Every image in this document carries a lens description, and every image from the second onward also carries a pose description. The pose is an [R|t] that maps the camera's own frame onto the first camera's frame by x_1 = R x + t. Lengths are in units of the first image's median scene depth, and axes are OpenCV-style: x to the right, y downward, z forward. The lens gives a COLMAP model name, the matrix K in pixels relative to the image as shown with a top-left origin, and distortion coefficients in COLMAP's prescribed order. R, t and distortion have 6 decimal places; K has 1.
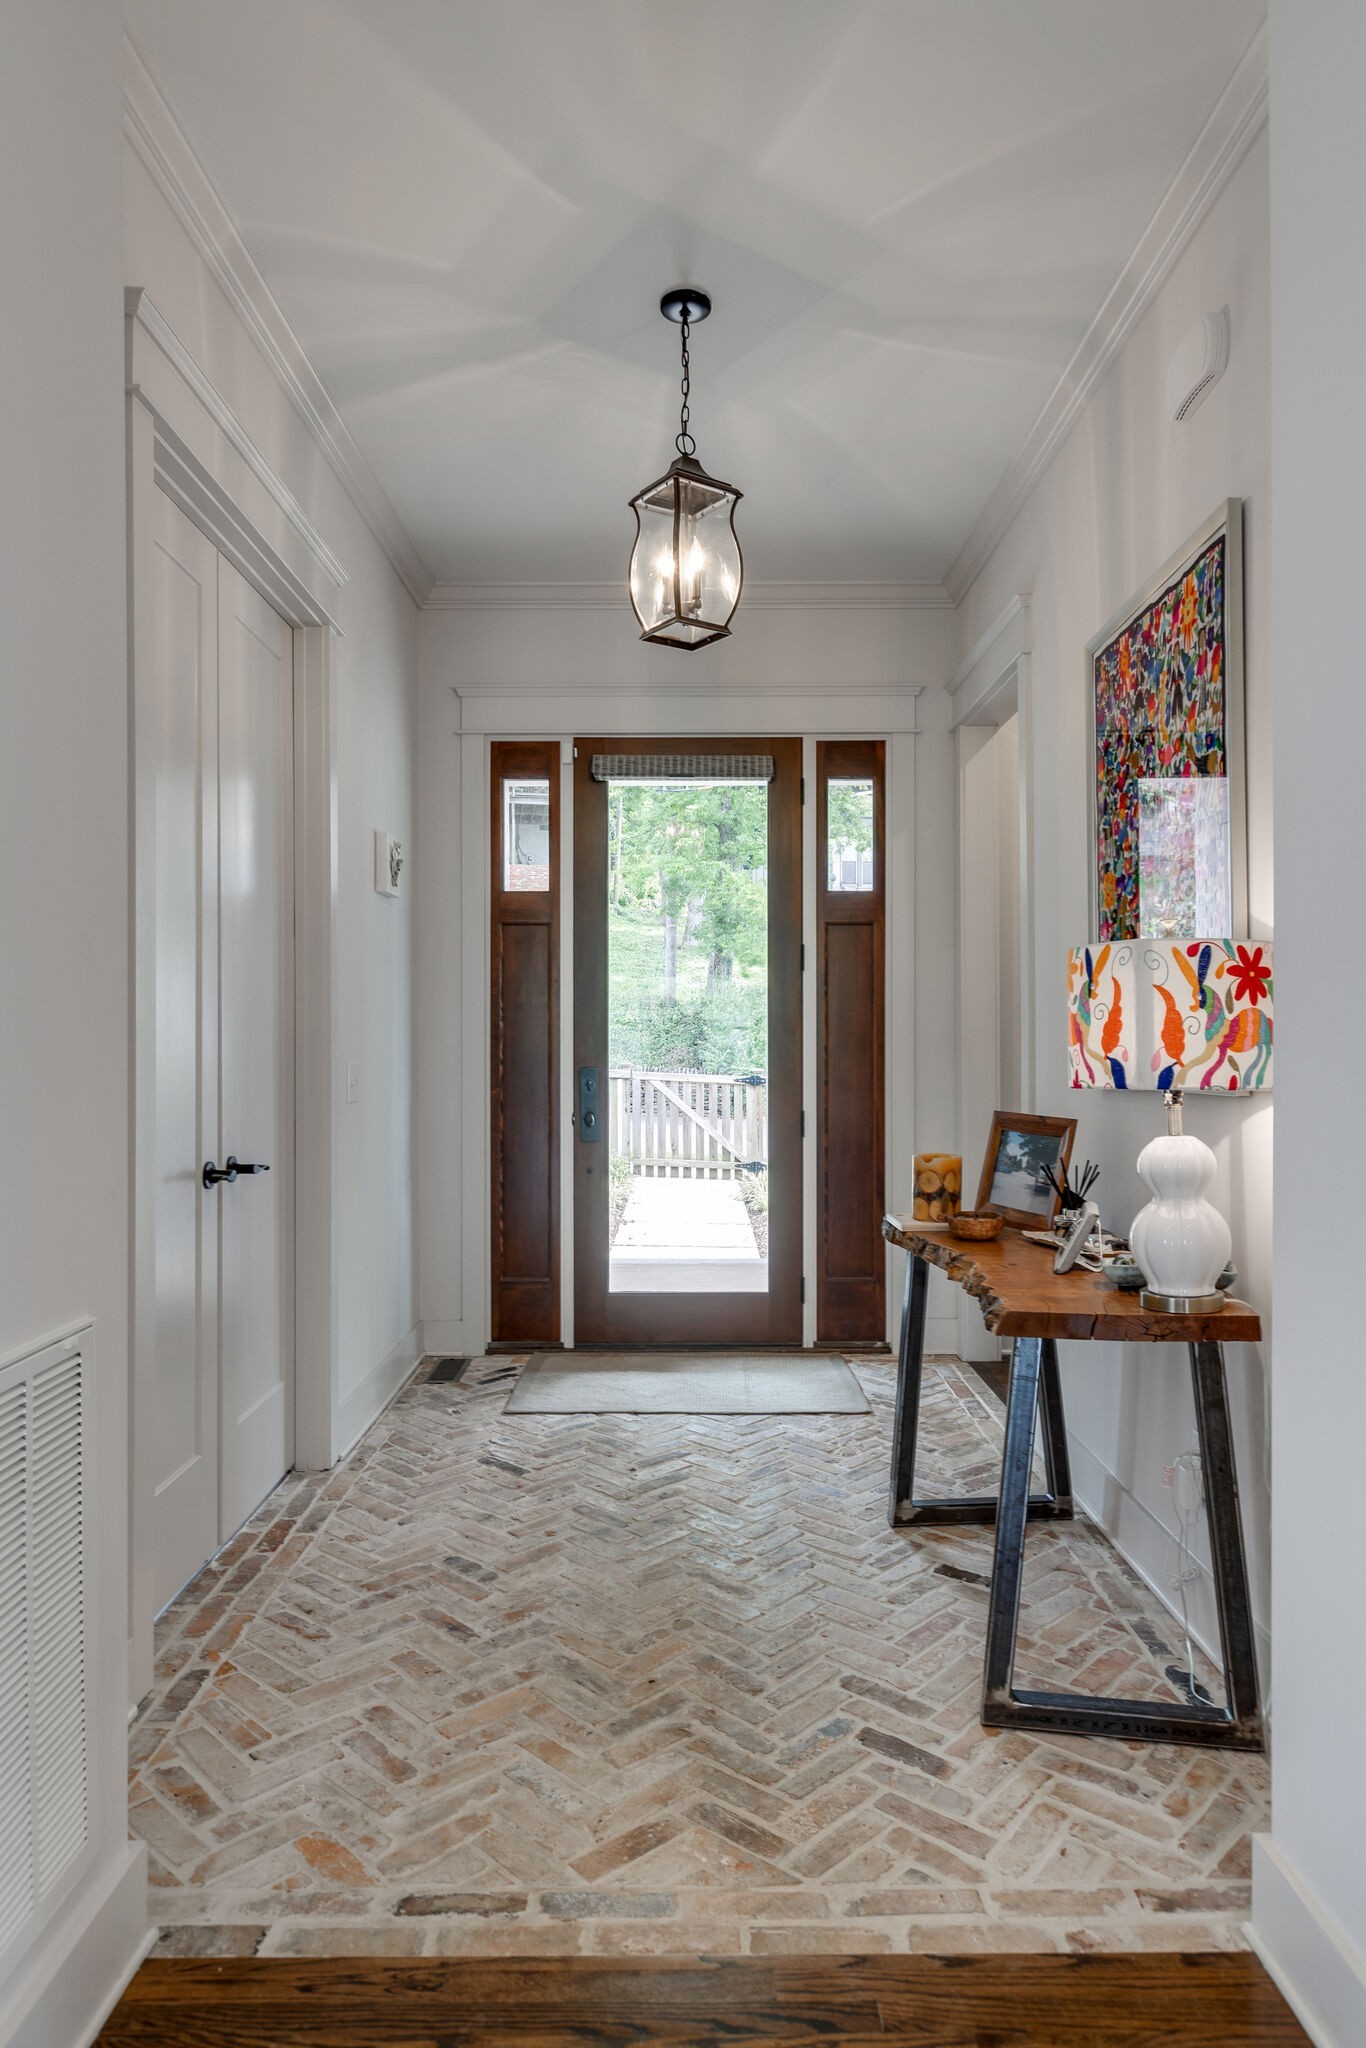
lens RADIAL K [[1259.0, 0, 684.9], [0, 1259.0, 1029.0], [0, 0, 1]] dist [-0.005305, -0.000393]
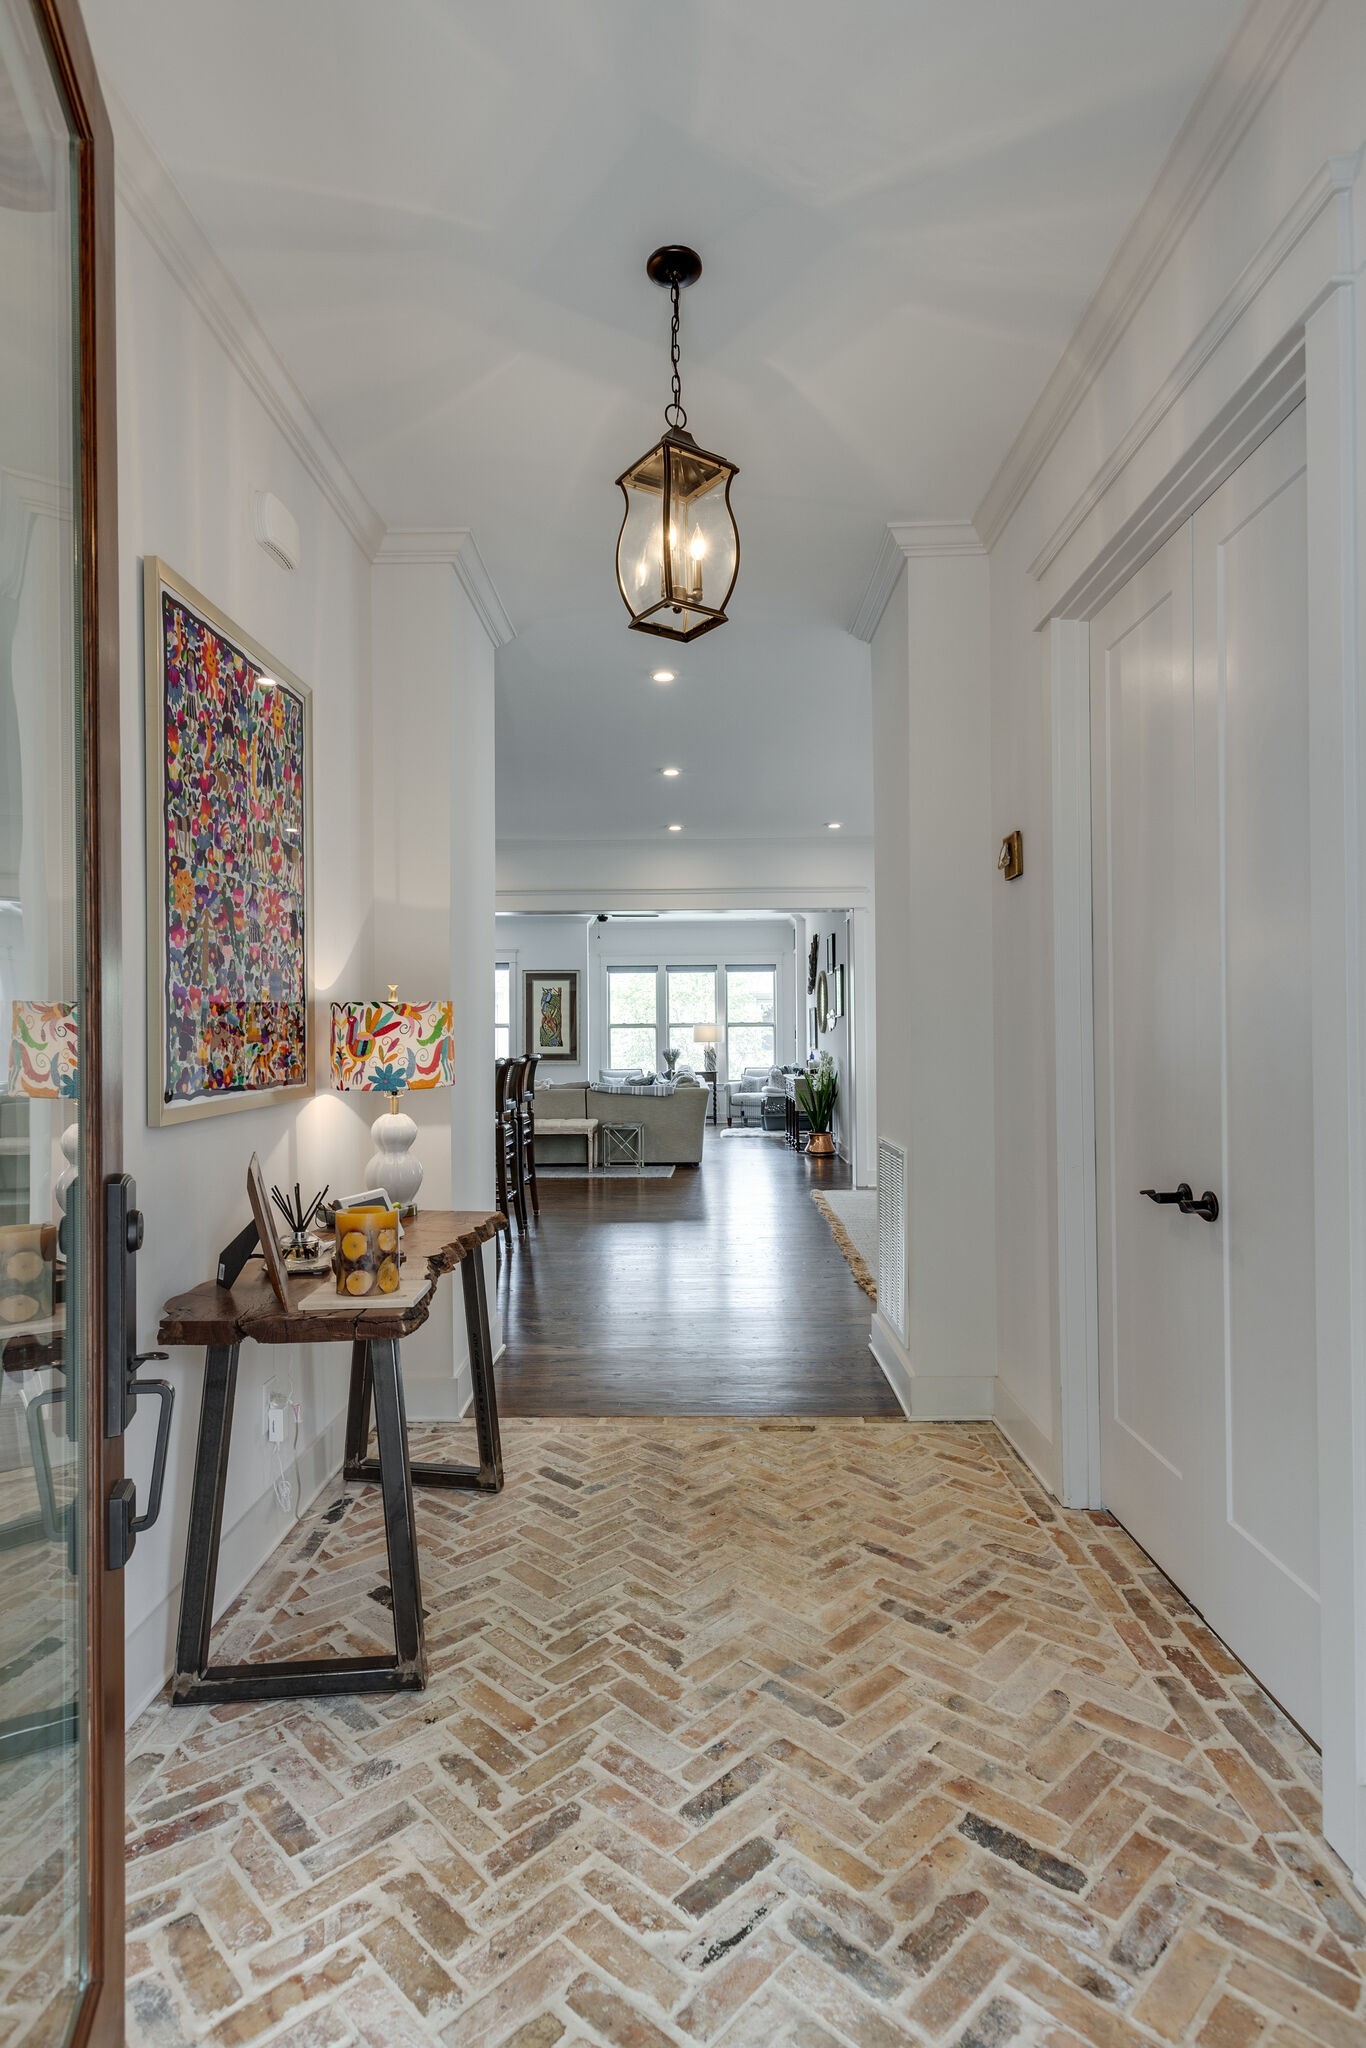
lens RADIAL K [[950.1, 0, 682.3], [0, 950.1, 1026.3], [0, 0, 1]] dist [-0.005048, -0.000203]
pose [[-0.999883, 0.009771, 0.011805, -0.010229], [0.009554, 0.999786, -0.018324, -0.004769], [-0.011981, -0.018209, -0.999762, 2.172400]]
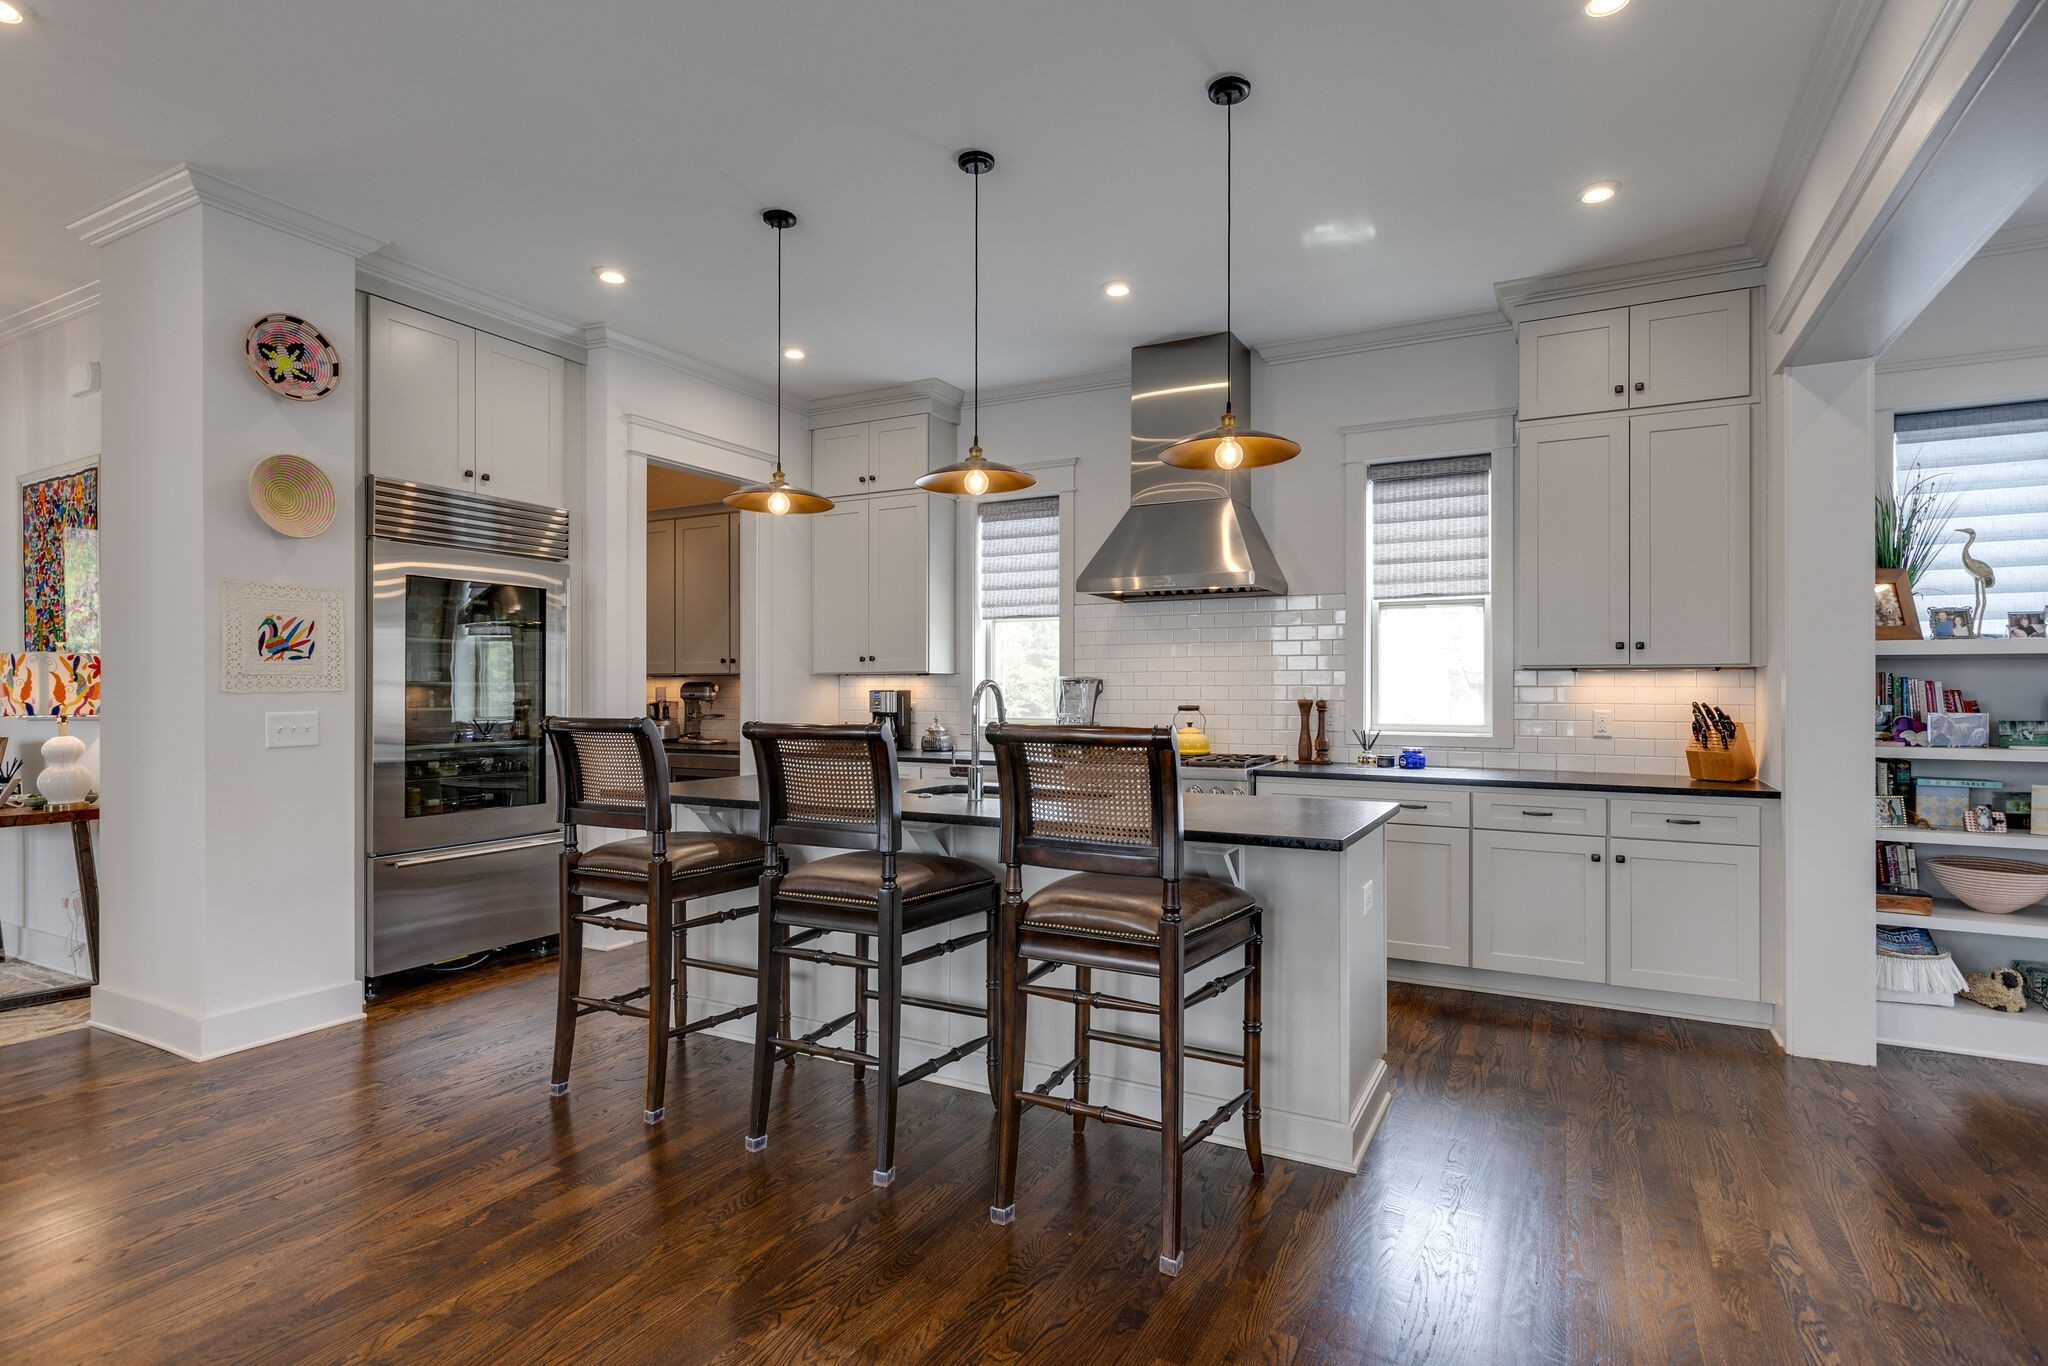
lens RADIAL K [[1022.0, 0, 1027.1], [0, 1022.0, 690.0], [0, 0, 1]] dist [0.000751, 0.000104]
pose [[0.472303, -0.000223, 0.881436, -0.410244], [-0.008757, 0.999949, 0.004946, -0.023174], [-0.881393, -0.010055, 0.472277, -1.379047]]
